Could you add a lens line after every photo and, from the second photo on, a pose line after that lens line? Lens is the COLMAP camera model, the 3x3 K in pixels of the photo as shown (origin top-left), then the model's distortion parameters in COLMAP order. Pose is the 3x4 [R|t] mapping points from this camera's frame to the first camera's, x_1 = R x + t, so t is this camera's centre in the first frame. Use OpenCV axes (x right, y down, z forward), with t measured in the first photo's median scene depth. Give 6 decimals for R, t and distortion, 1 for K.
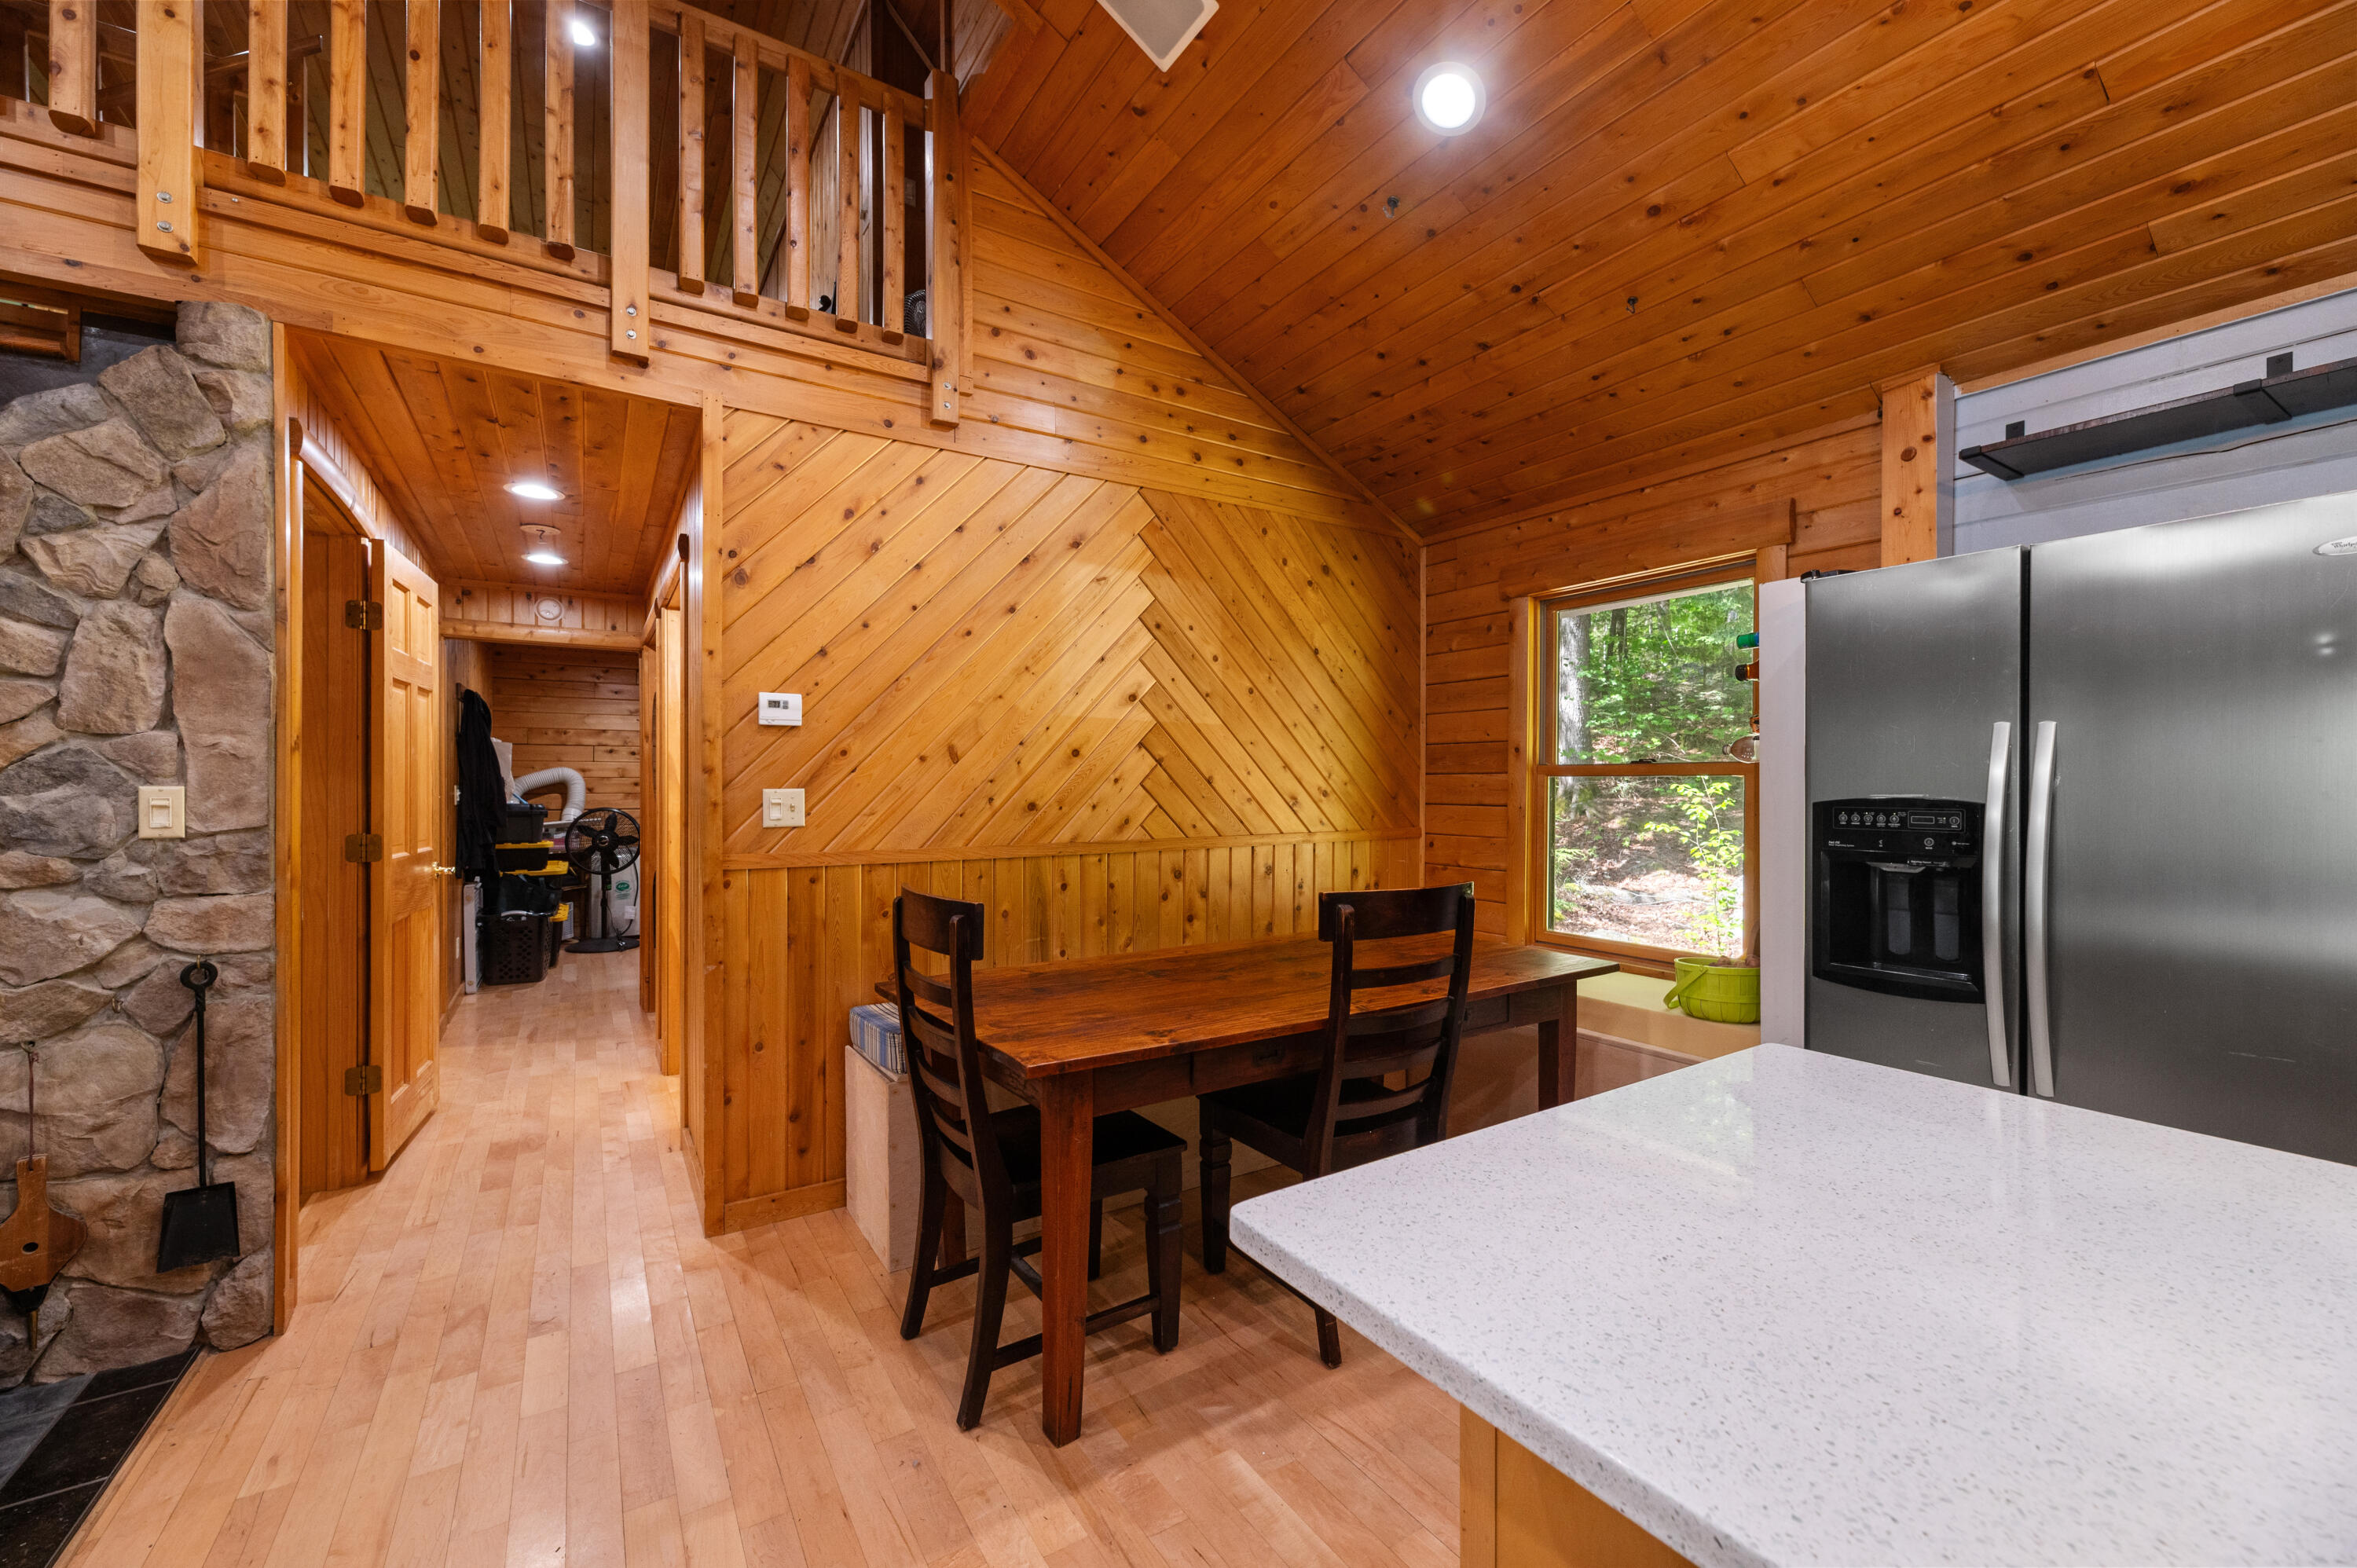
lens RADIAL K [[937.0, 0, 1183.8], [0, 937.0, 789.2], [0, 0, 1]] dist [0.002087, 0.000121]
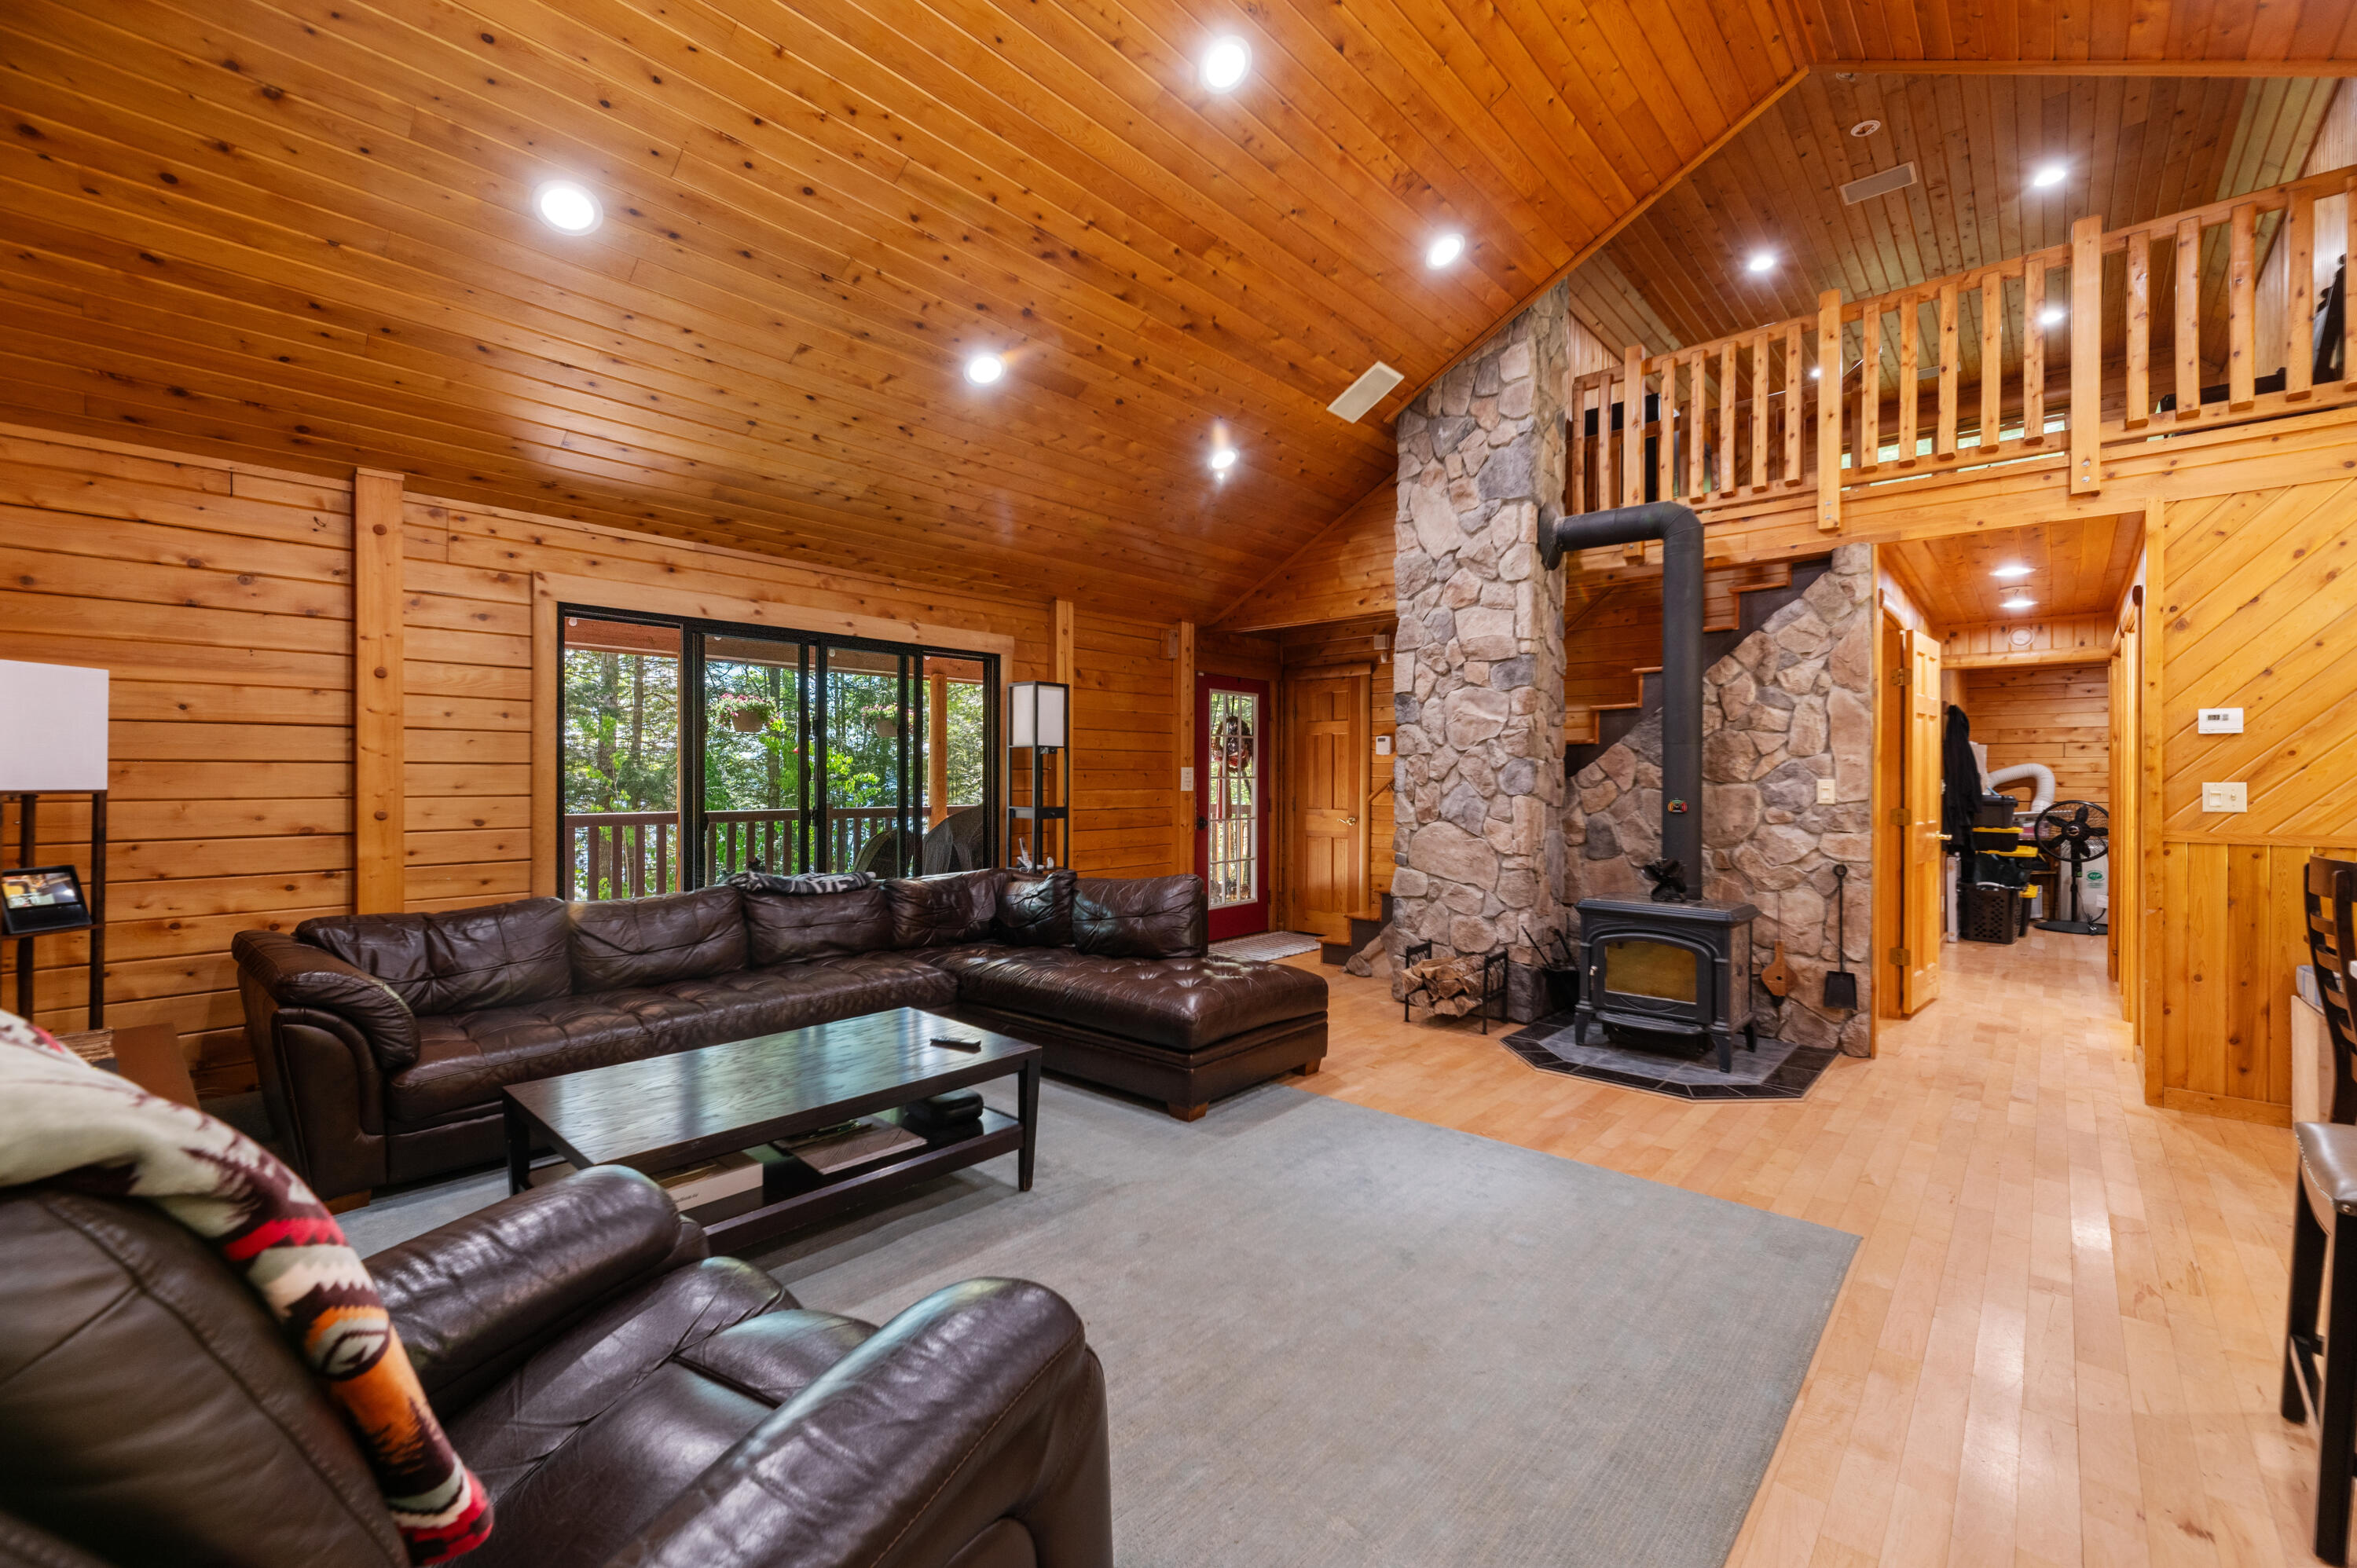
lens RADIAL K [[962.1, 0, 1189.9], [0, 962.1, 778.8], [0, 0, 1]] dist [0.000085, 0.000043]
pose [[0.264683, 0.000507, -0.964335, 0.481699], [-0.005480, 0.999985, -0.000978, 0.003605], [0.964320, 0.005544, 0.264681, -0.734110]]
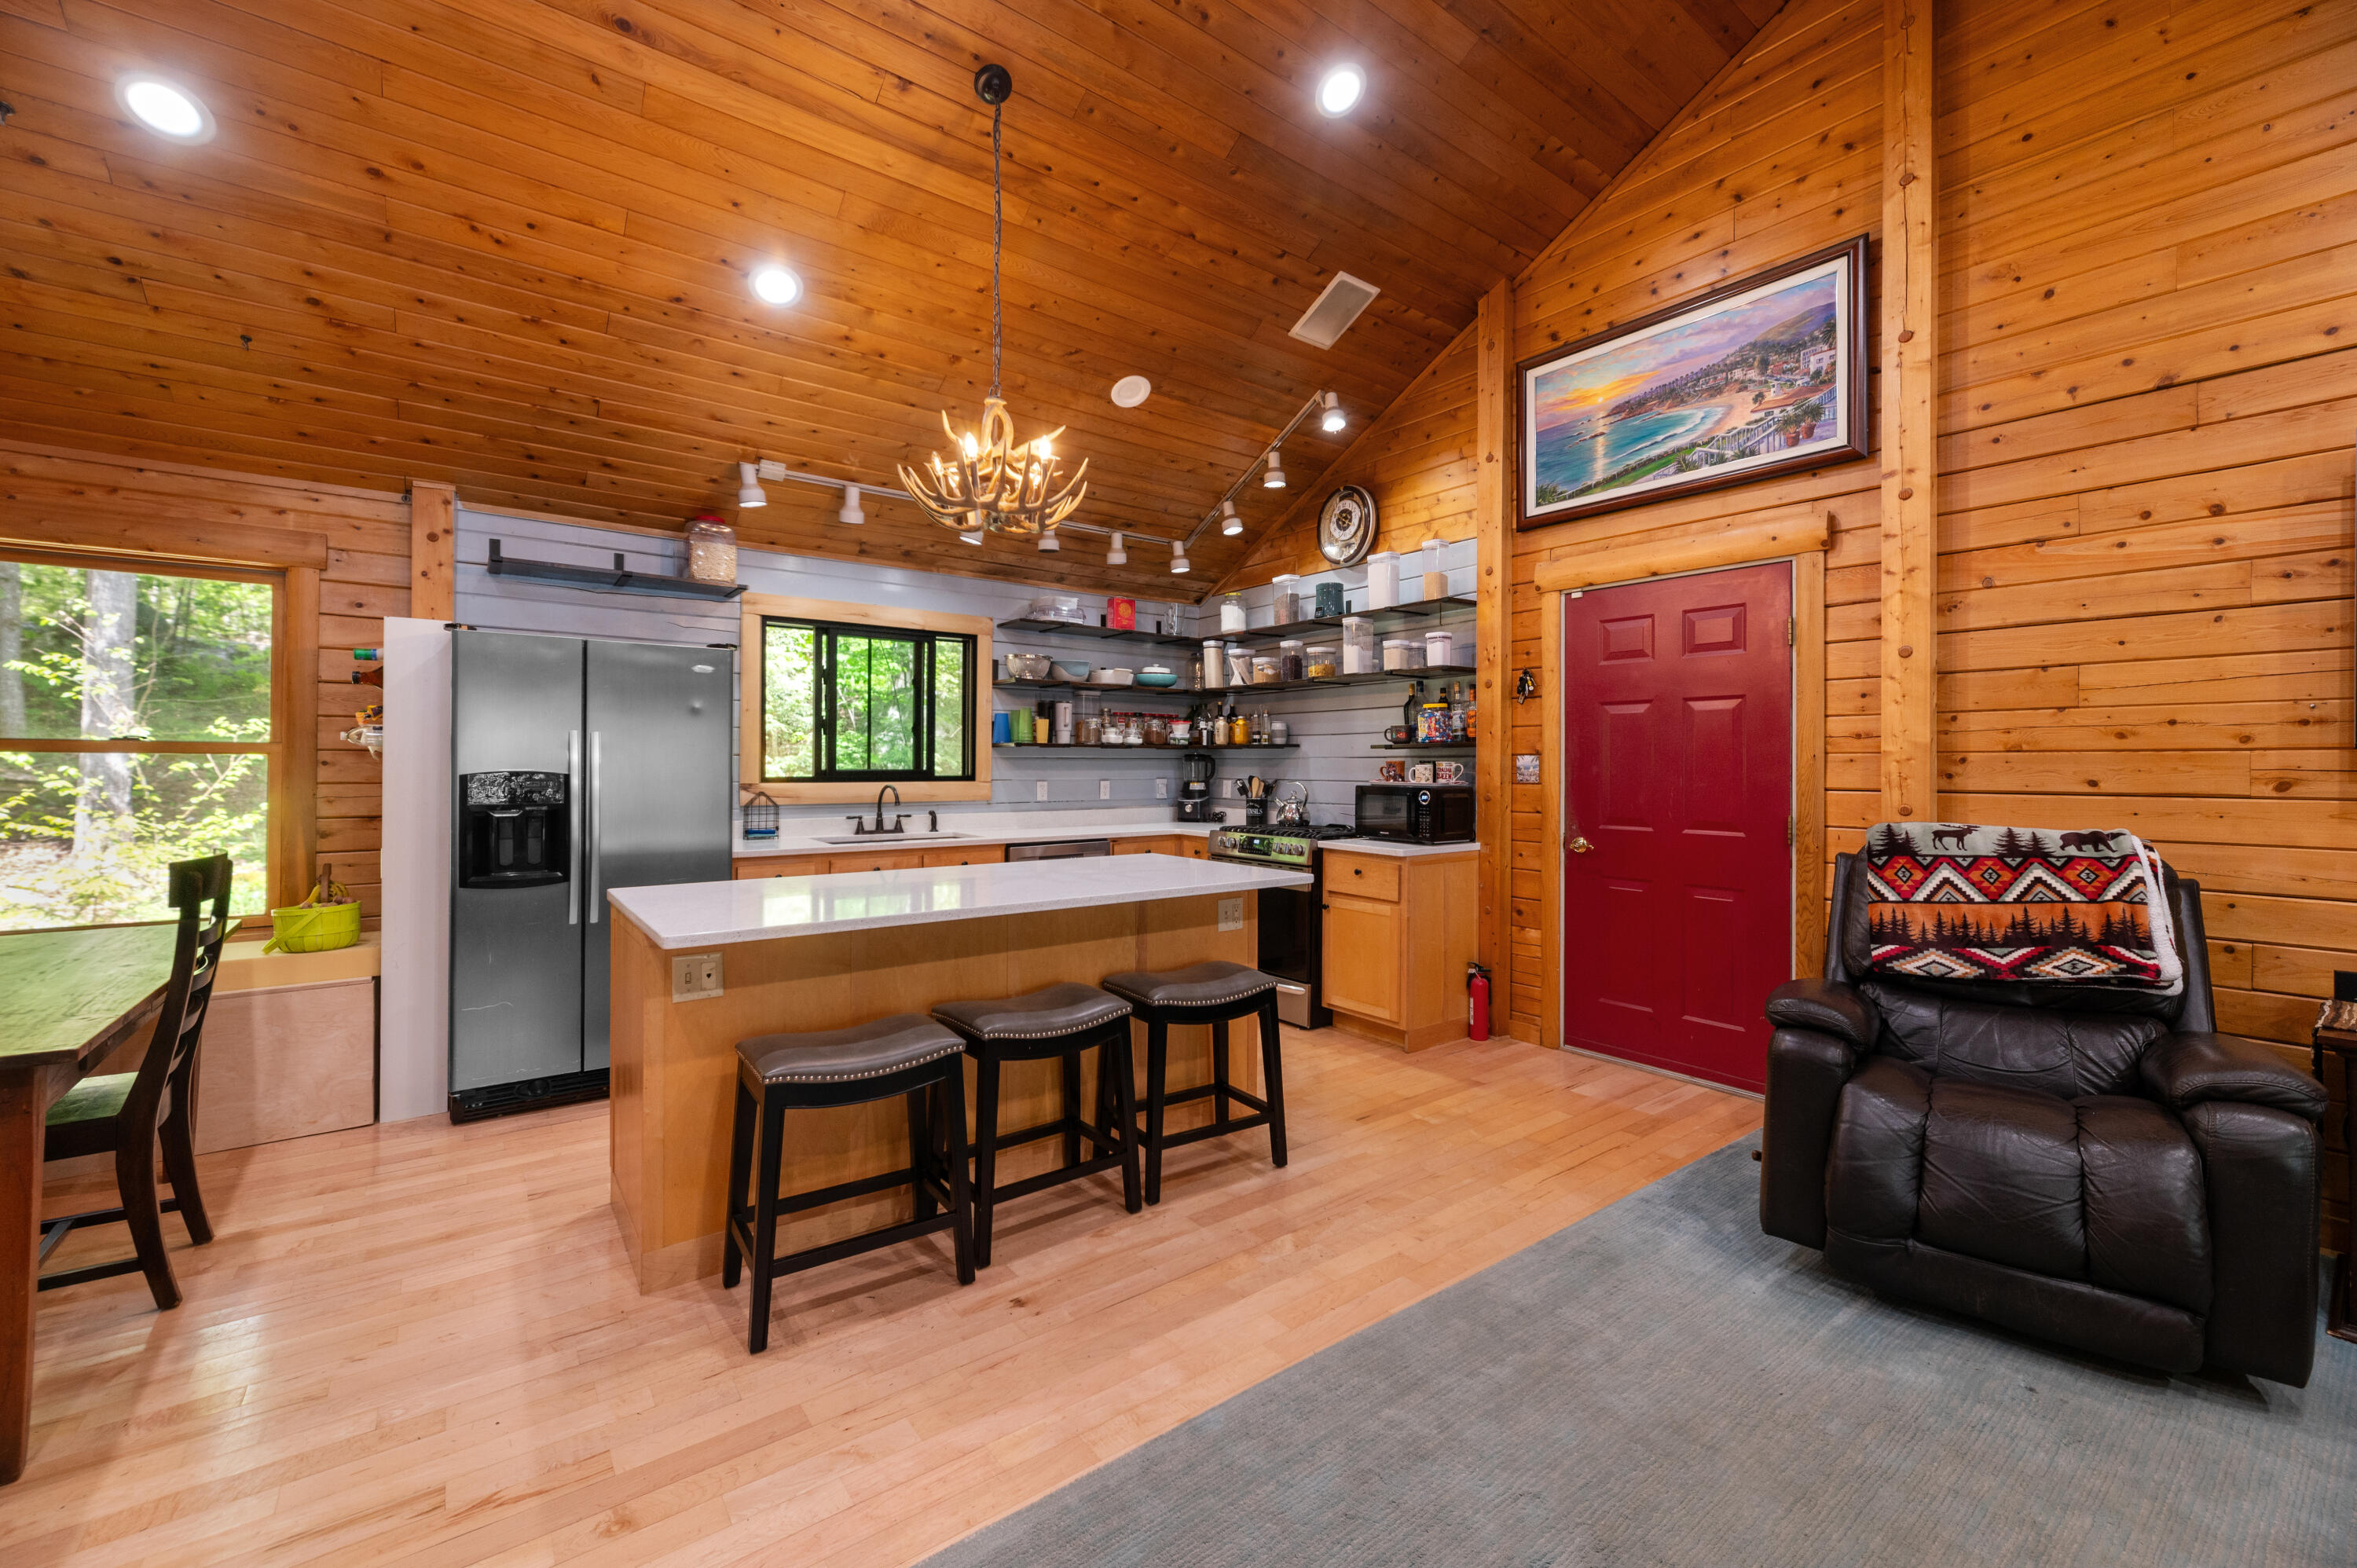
lens RADIAL K [[958.4, 0, 1184.4], [0, 958.4, 758.3], [0, 0, 1]] dist [0.000578, 0.000113]
pose [[-0.080570, 0.008256, 0.996715, -0.781459], [0.000928, 0.999966, -0.008208, 0.001189], [-0.996748, 0.000263, -0.080575, -0.044765]]
